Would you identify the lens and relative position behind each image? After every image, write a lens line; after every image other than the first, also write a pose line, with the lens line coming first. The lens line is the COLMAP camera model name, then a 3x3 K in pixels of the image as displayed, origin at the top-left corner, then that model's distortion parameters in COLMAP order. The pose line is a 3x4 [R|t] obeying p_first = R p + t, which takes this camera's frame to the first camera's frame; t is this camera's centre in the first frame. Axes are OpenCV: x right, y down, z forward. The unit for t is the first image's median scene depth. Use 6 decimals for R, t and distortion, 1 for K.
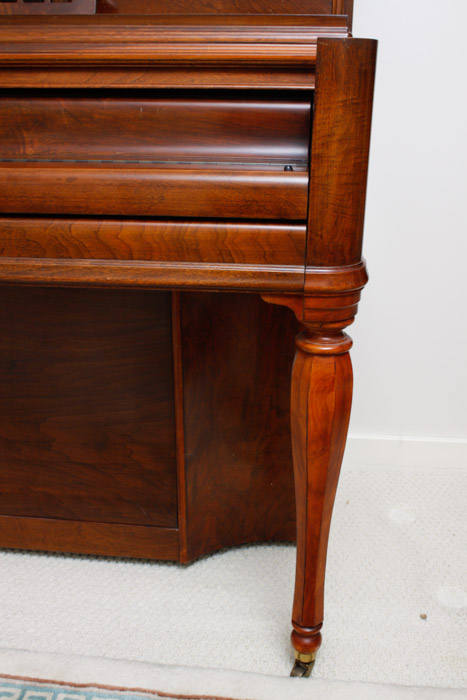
lens RADIAL K [[802.4, 0, 231.7], [0, 802.4, 352.9], [0, 0, 1]] dist [-0.077455, 0.000000]
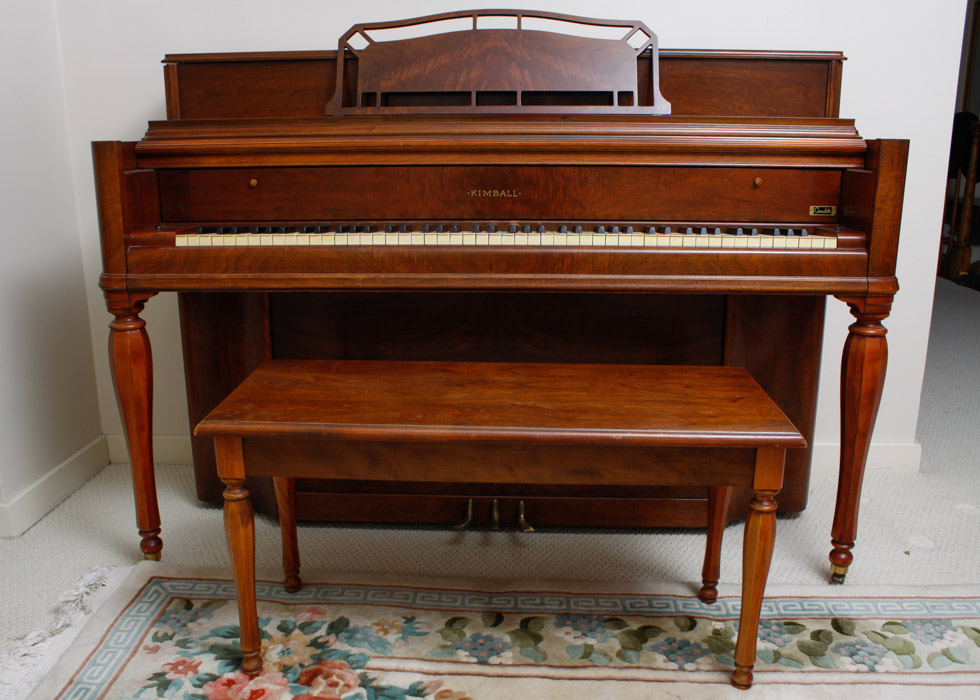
lens RADIAL K [[1015.6, 0, 464.6], [0, 1015.6, 365.7], [0, 0, 1]] dist [-0.133300, 0.000000]
pose [[0.998273, -0.023961, 0.053639, -0.700898], [0.029410, 0.994223, -0.103224, 0.211022], [-0.050856, 0.104624, 0.993211, -0.767072]]
